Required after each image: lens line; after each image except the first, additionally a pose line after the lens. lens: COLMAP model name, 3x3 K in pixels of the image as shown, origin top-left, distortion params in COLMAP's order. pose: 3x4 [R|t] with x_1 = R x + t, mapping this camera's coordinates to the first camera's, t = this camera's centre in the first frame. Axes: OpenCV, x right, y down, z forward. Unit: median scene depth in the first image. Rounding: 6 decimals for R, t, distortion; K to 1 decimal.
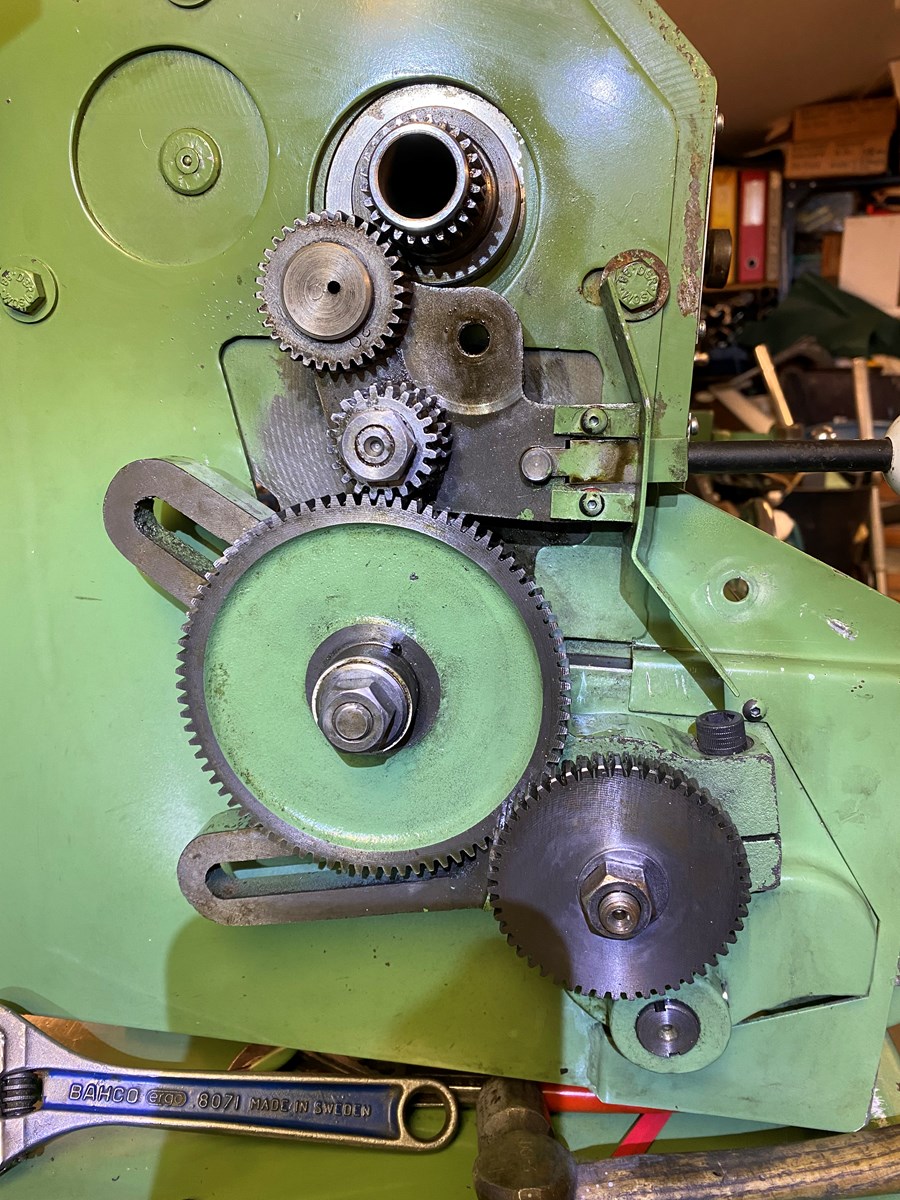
lens RADIAL K [[906.7, 0, 446.9], [0, 906.7, 600.2], [0, 0, 1]] dist [-0.004568, 0.001085]
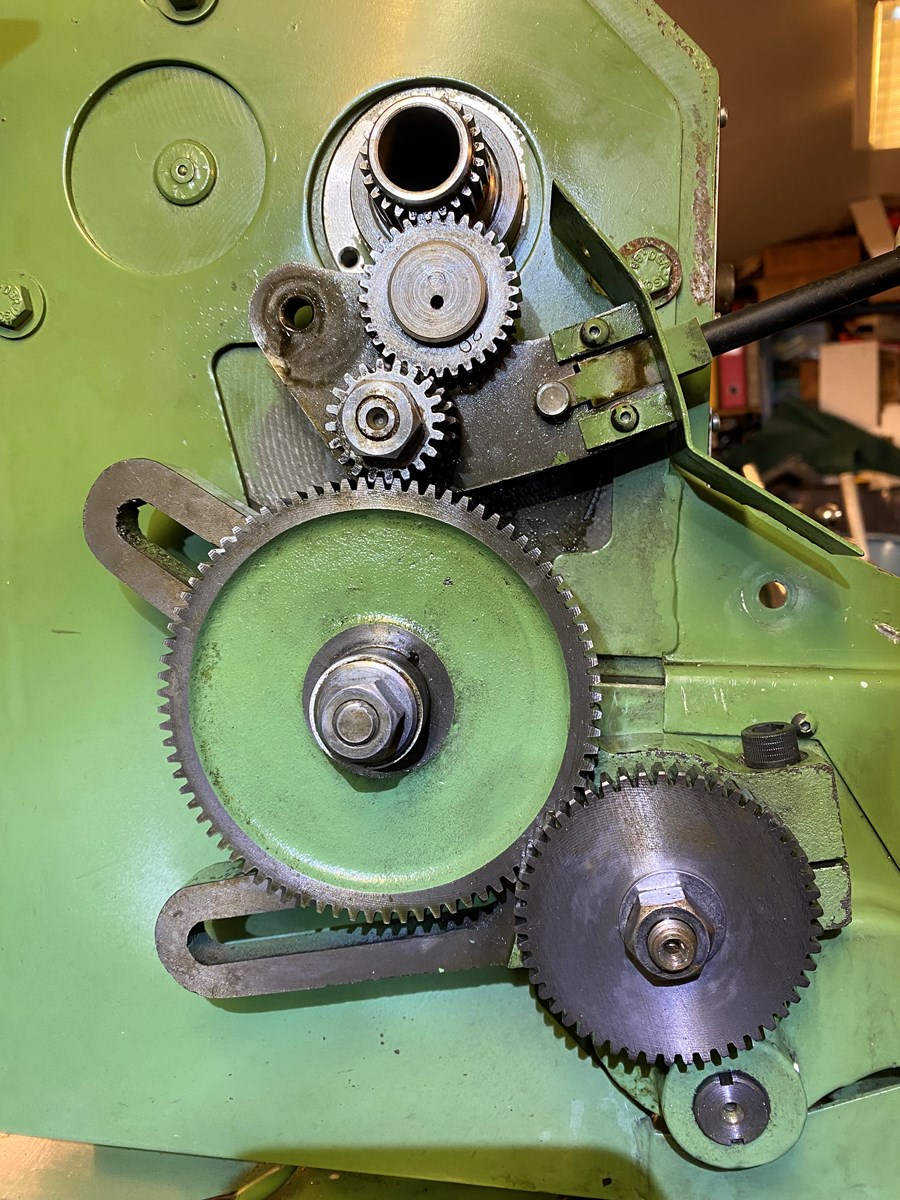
lens RADIAL K [[906.7, 0, 446.9], [0, 906.7, 600.2], [0, 0, 1]] dist [-0.004568, 0.001085]
pose [[0.999741, -0.022403, 0.004068, -0.014470], [0.022760, 0.988533, -0.149280, 0.128229], [-0.000677, 0.149334, 0.988787, 0.098558]]
